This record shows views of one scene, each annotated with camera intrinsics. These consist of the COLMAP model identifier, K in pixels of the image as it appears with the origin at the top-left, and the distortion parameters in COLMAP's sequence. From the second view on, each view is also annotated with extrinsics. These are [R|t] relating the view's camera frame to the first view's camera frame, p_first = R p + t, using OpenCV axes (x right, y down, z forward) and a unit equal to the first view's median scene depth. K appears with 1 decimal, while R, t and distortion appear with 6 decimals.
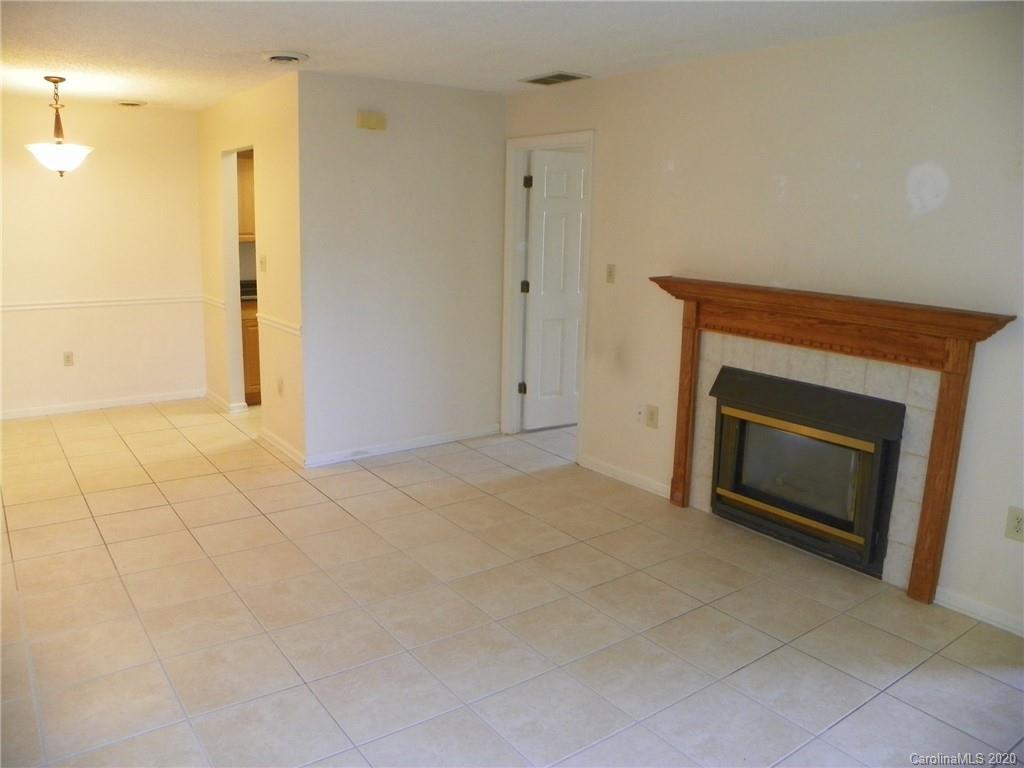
lens RADIAL K [[796.8, 0, 511.8], [0, 796.8, 362.3], [0, 0, 1]] dist [-0.149239, 0.100231]
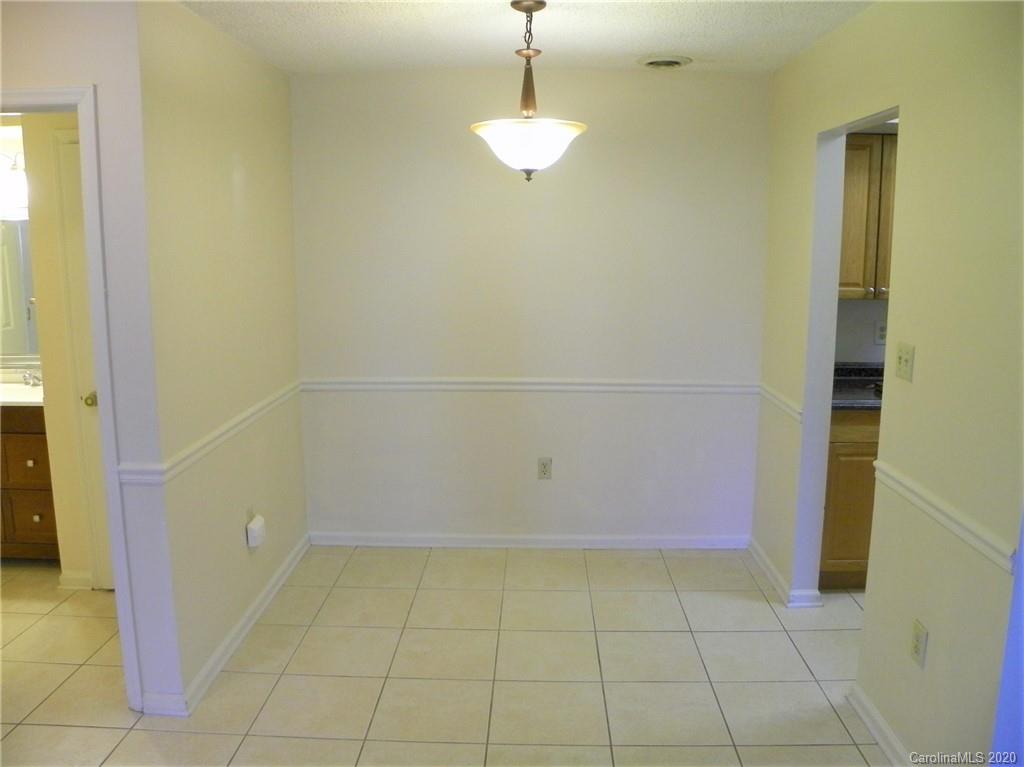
lens RADIAL K [[796.8, 0, 511.8], [0, 796.8, 361.8], [0, 0, 1]] dist [-0.149239, 0.100231]
pose [[0.785927, 0.080467, -0.613061, -0.279822], [-0.097599, 0.995211, 0.005506, -0.133915], [0.610568, 0.055507, 0.790017, 0.636183]]
